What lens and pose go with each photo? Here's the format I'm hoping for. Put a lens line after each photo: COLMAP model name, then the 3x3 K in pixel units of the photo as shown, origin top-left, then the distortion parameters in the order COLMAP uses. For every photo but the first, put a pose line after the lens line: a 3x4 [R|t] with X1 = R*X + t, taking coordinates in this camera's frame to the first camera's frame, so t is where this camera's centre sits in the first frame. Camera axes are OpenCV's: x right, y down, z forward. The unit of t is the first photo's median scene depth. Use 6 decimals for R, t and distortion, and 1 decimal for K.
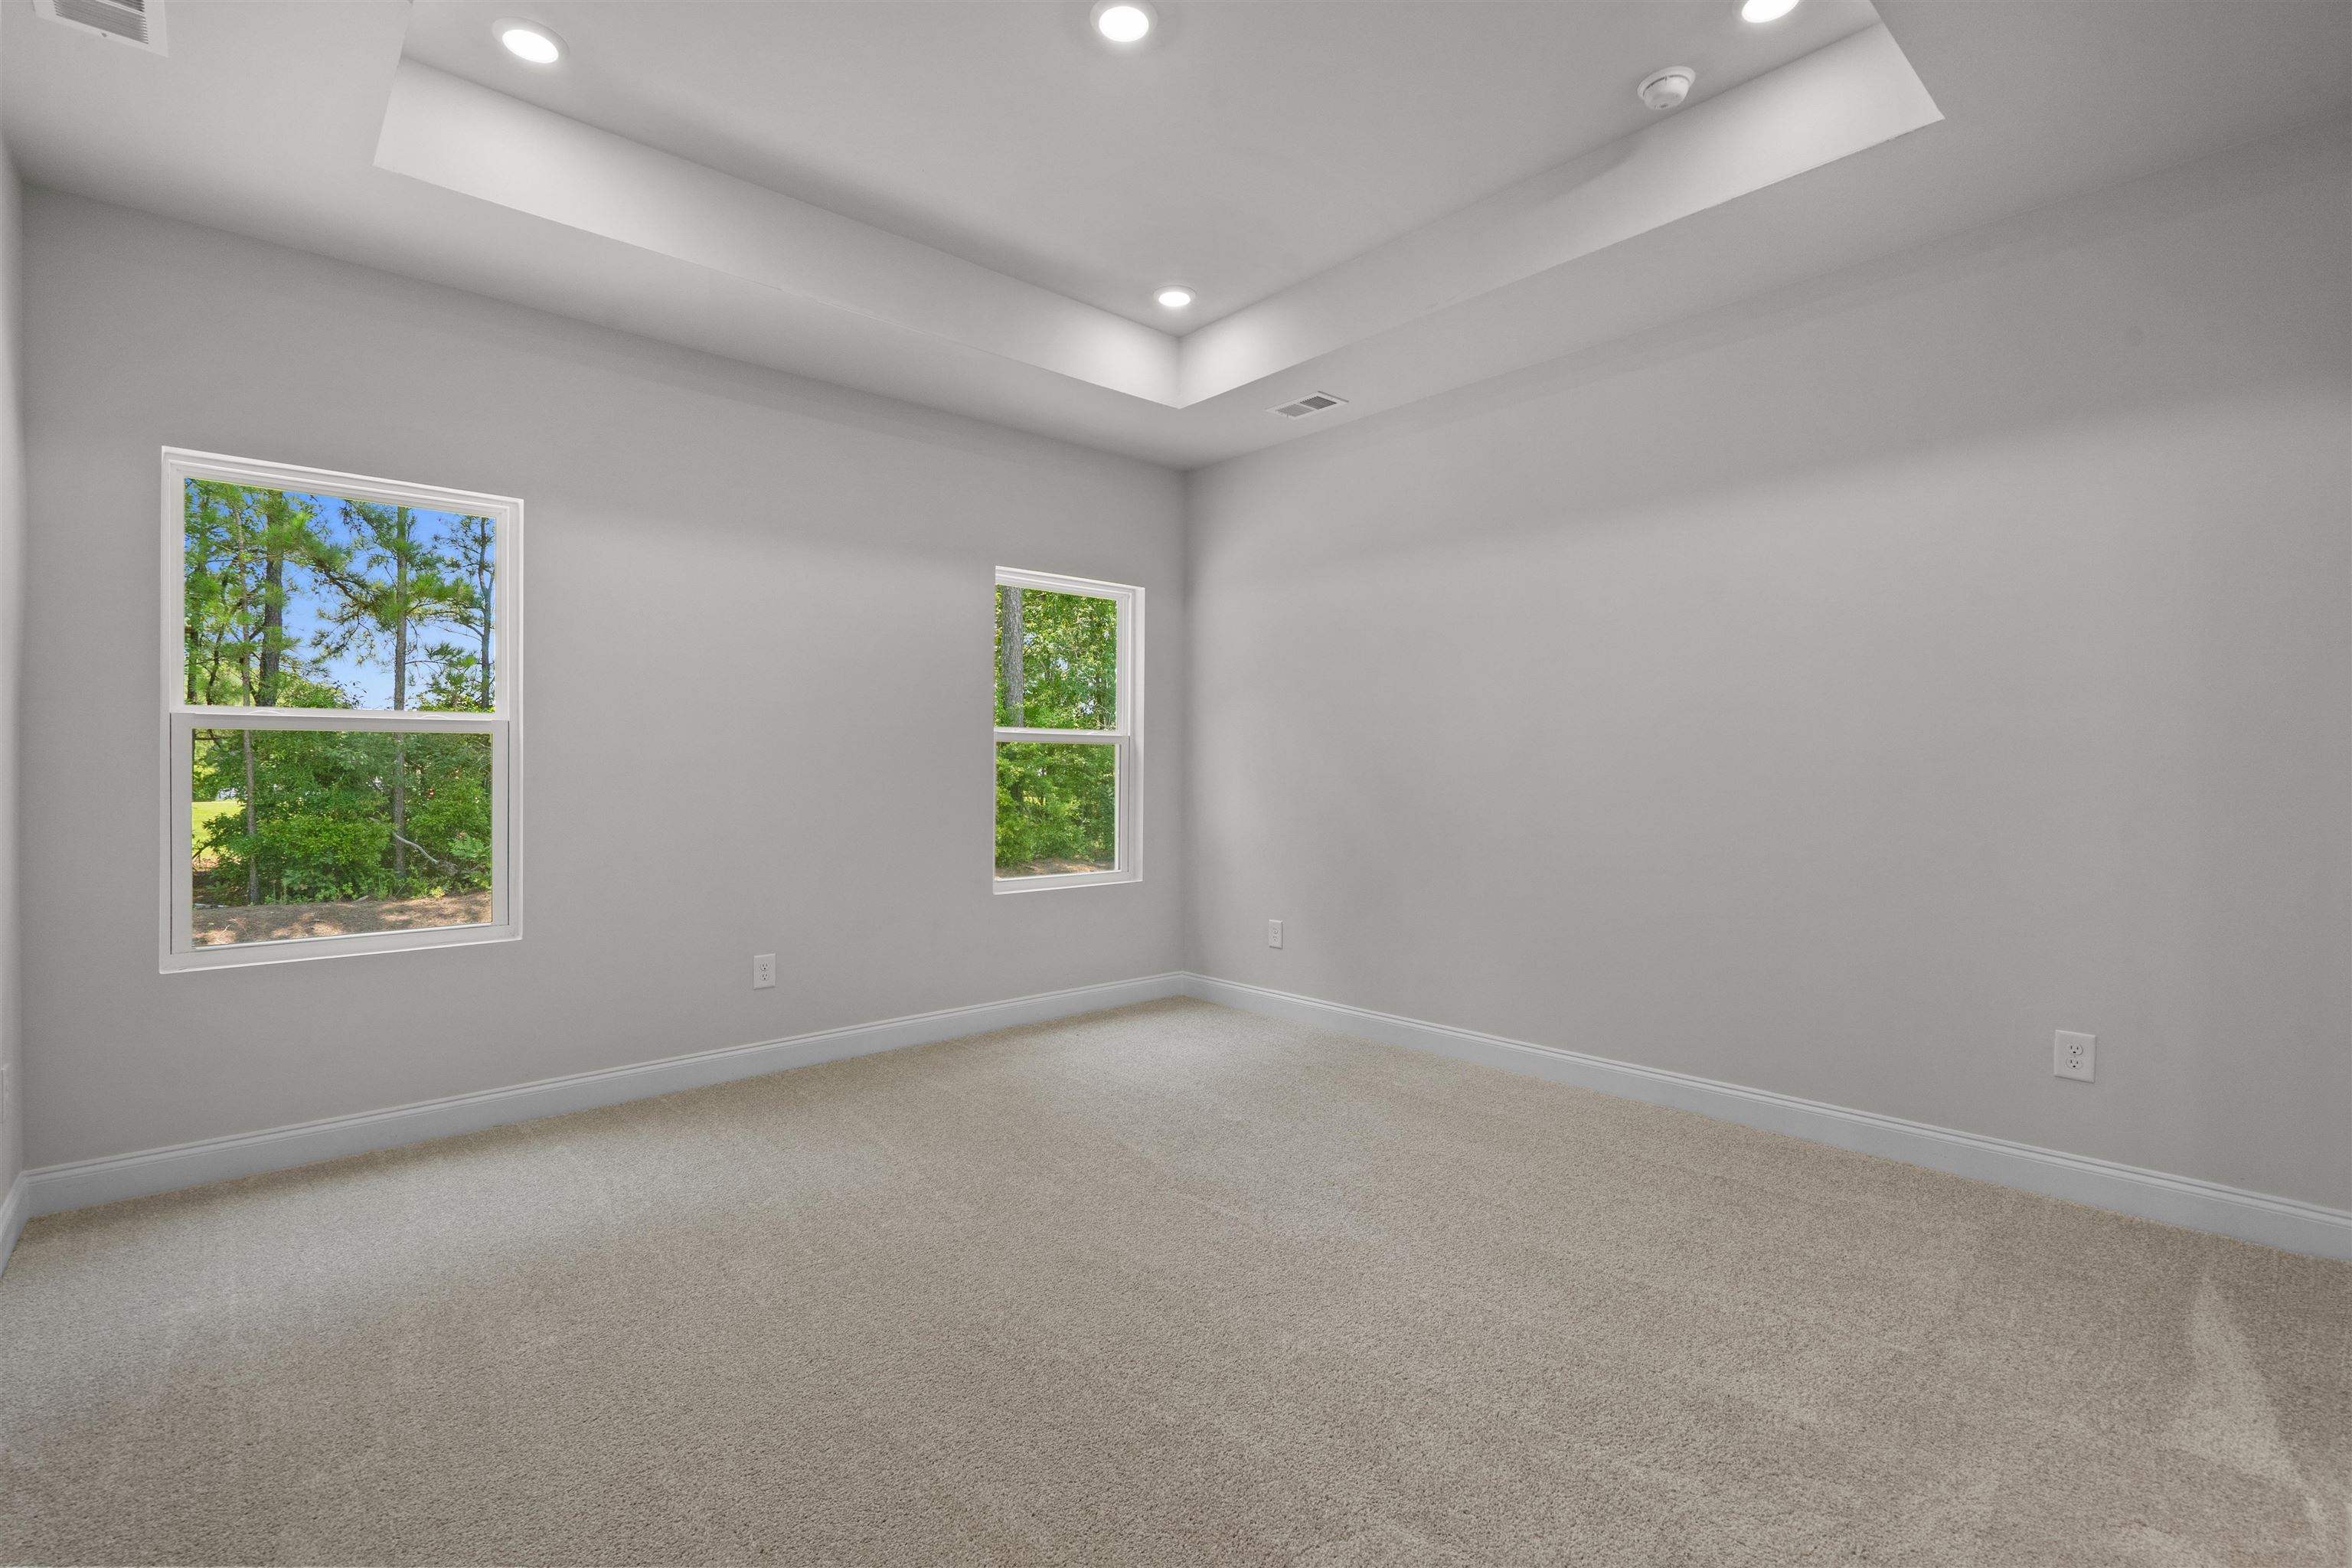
lens RADIAL K [[1058.5, 0, 1157.5], [0, 1058.5, 775.9], [0, 0, 1]] dist [-0.003171, 0.001335]
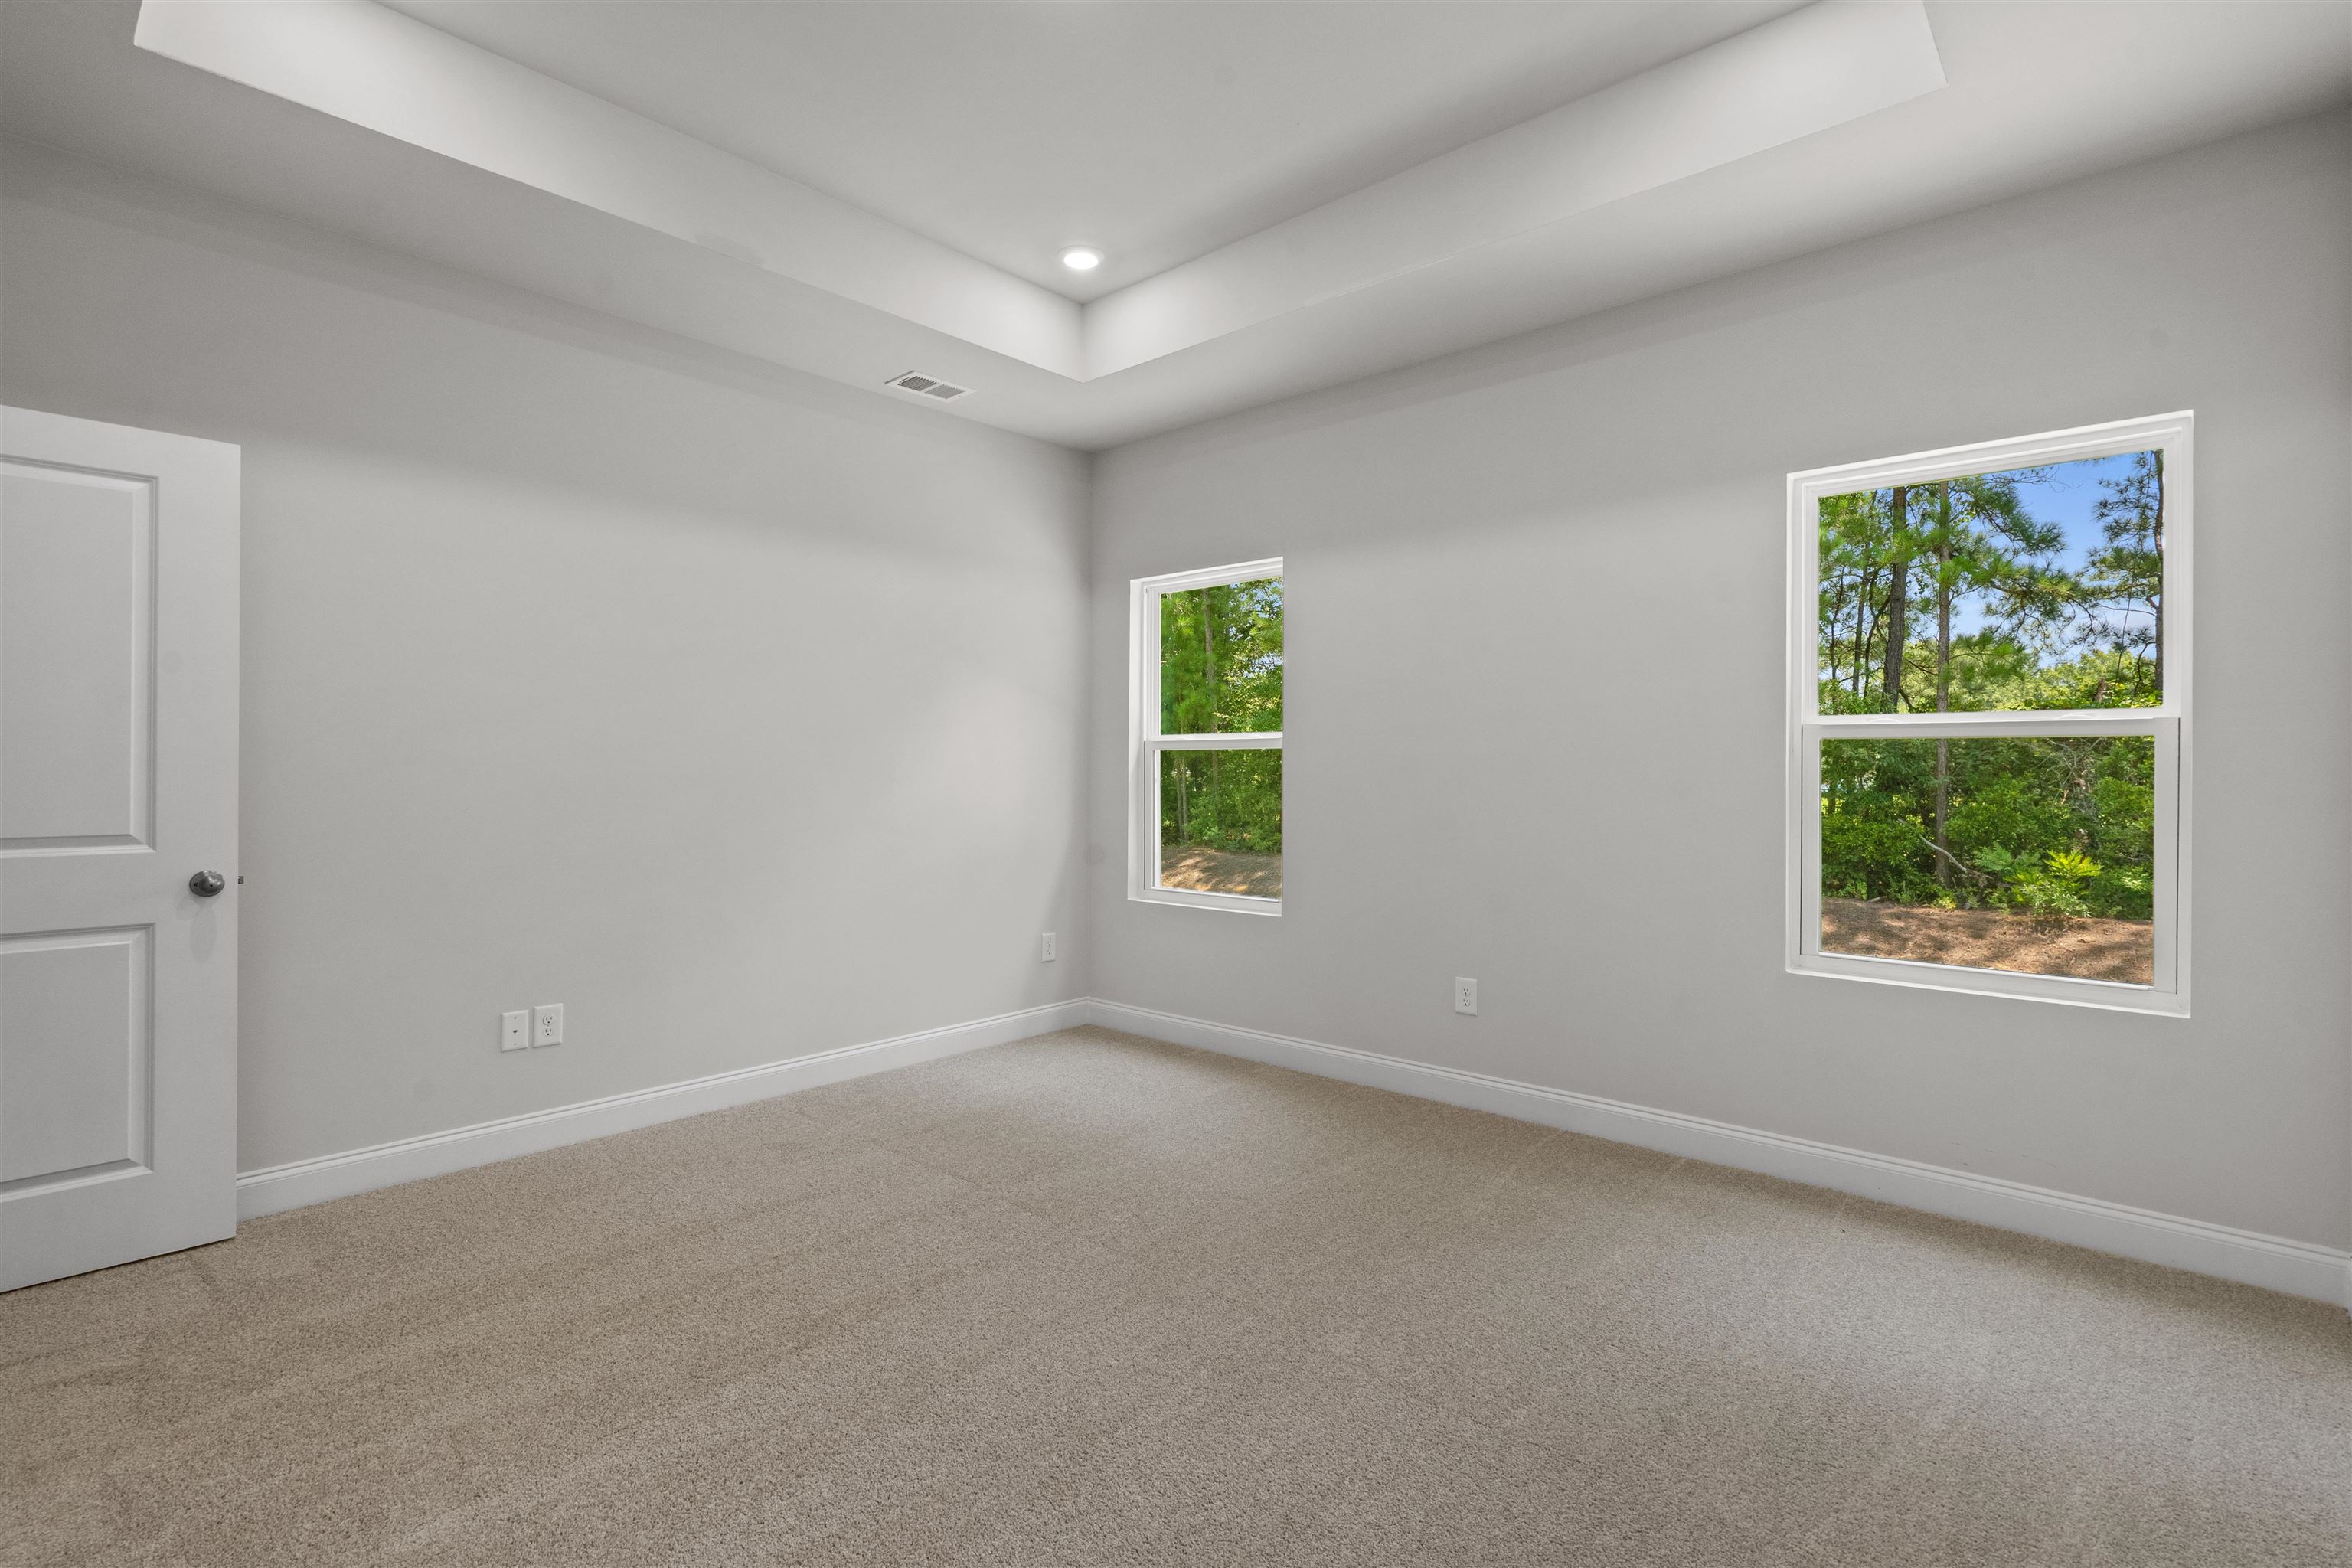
lens RADIAL K [[1058.5, 0, 1154.6], [0, 1058.5, 766.0], [0, 0, 1]] dist [-0.003171, 0.001335]
pose [[0.085276, -0.003376, -0.996352, 0.179831], [-0.002687, 0.999990, -0.003618, -0.004687], [0.996354, 0.002986, 0.085266, 0.217210]]
